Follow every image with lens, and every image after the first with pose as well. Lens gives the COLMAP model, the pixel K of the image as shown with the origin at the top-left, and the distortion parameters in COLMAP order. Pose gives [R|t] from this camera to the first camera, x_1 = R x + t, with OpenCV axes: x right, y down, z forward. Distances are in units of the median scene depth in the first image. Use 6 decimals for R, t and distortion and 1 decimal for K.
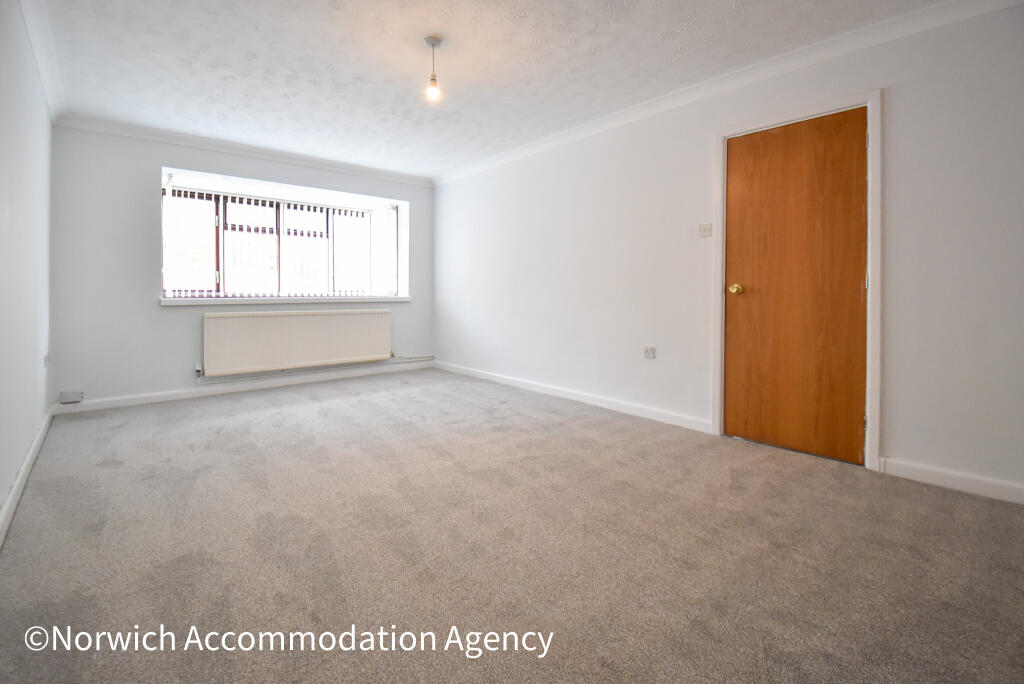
lens RADIAL K [[474.2, 0, 513.7], [0, 474.2, 294.9], [0, 0, 1]] dist [-0.000539, -0.000245]
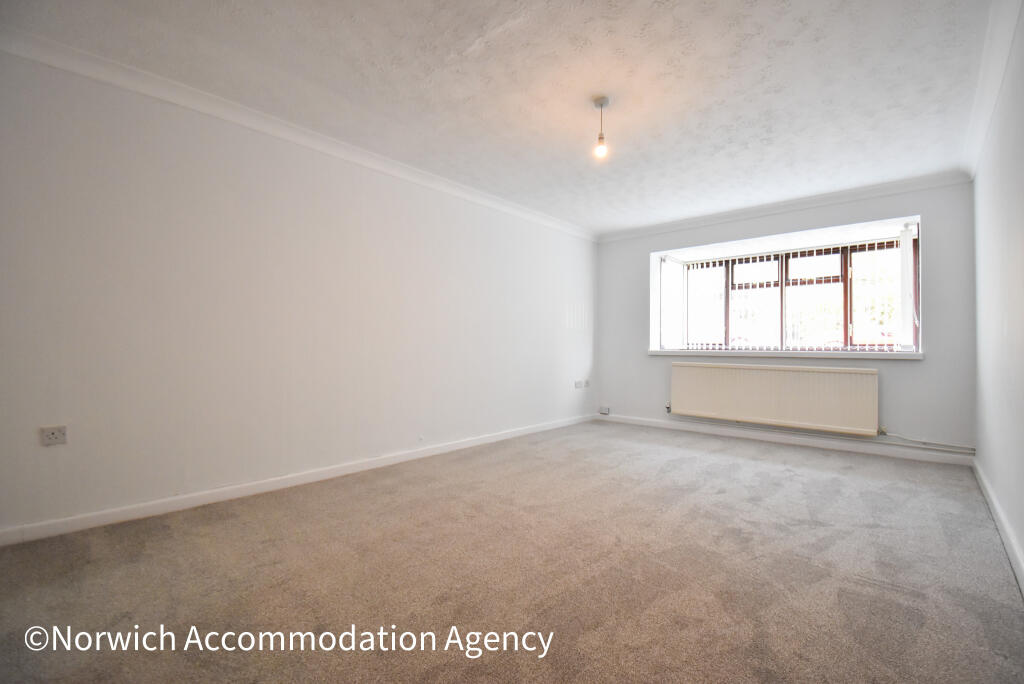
lens RADIAL K [[460.5, 0, 511.3], [0, 460.5, 334.6], [0, 0, 1]] dist [-0.003310, -0.001047]
pose [[0.096127, -0.020463, -0.995159, 0.421588], [-0.009940, 0.999719, -0.021517, -0.002732], [0.995319, 0.011960, 0.095897, 0.378099]]
